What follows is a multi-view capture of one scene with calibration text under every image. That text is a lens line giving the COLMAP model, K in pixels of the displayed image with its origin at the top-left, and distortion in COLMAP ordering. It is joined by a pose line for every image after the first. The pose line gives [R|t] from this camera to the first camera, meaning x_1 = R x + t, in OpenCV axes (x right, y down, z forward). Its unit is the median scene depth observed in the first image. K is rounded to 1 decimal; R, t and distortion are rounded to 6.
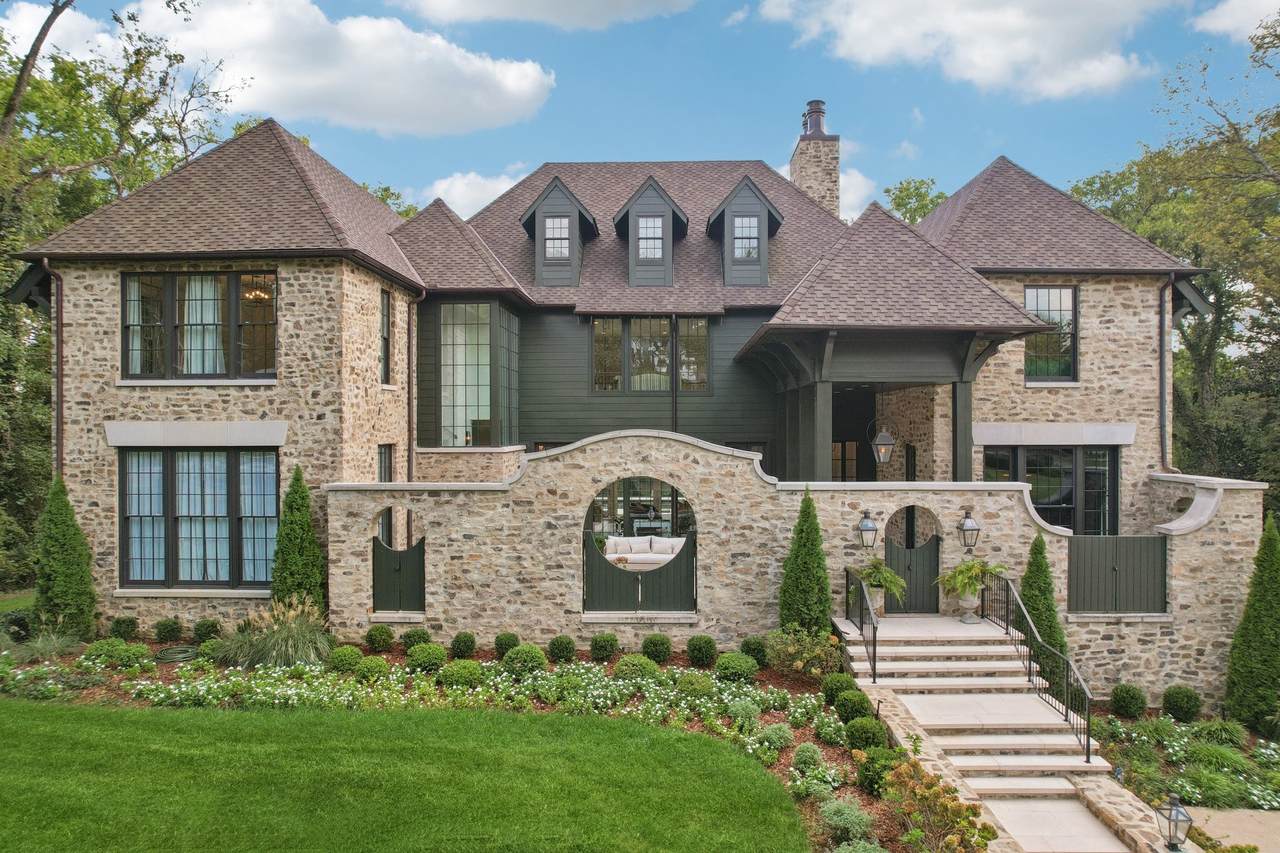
lens RADIAL K [[807.9, 0, 640.0], [0, 807.9, 426.5], [0, 0, 1]] dist [-0.040064, 0.002672]
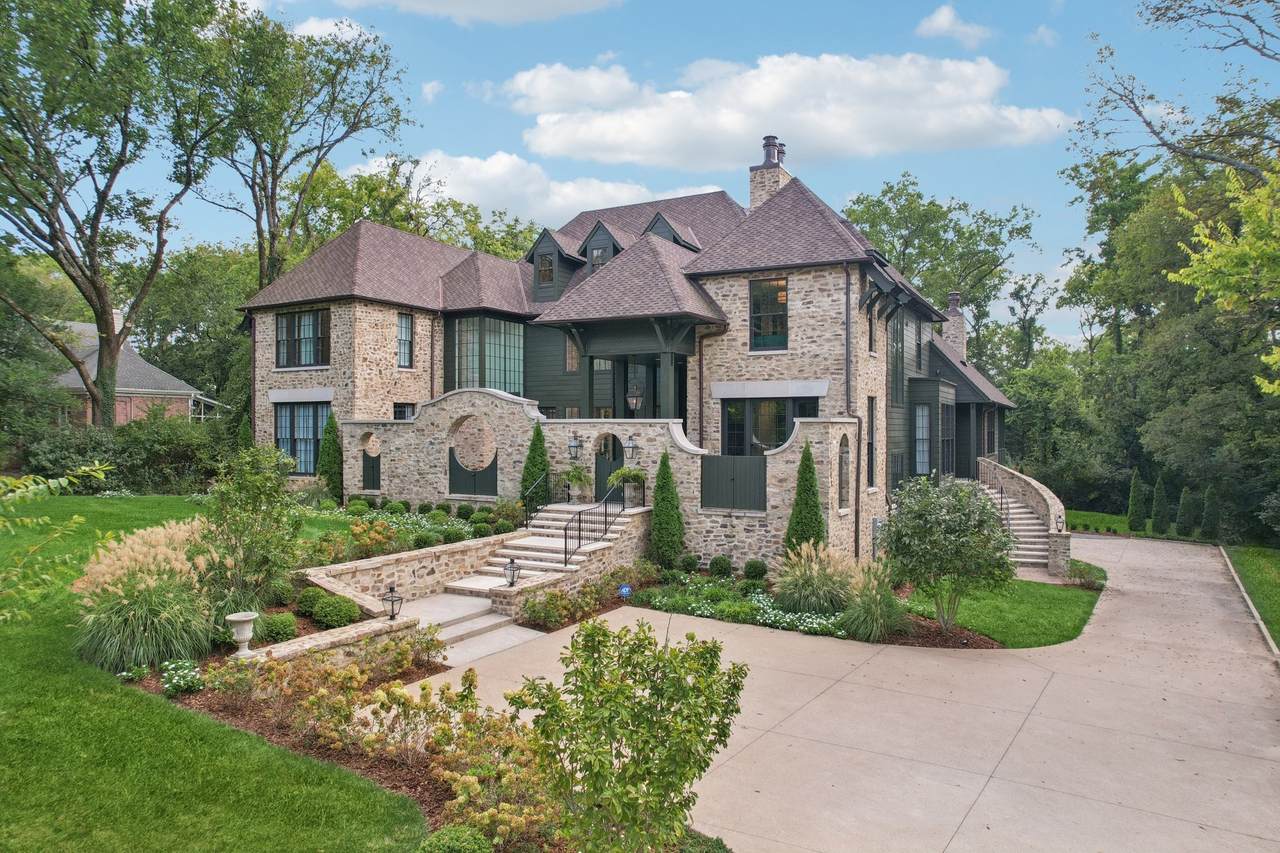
lens RADIAL K [[807.9, 0, 640.0], [0, 807.9, 426.5], [0, 0, 1]] dist [-0.040064, 0.002672]
pose [[0.887993, 0.002595, -0.459850, 1.056659], [-0.005055, 0.999979, -0.004119, 0.087584], [0.459830, 0.005983, 0.887987, -0.340841]]
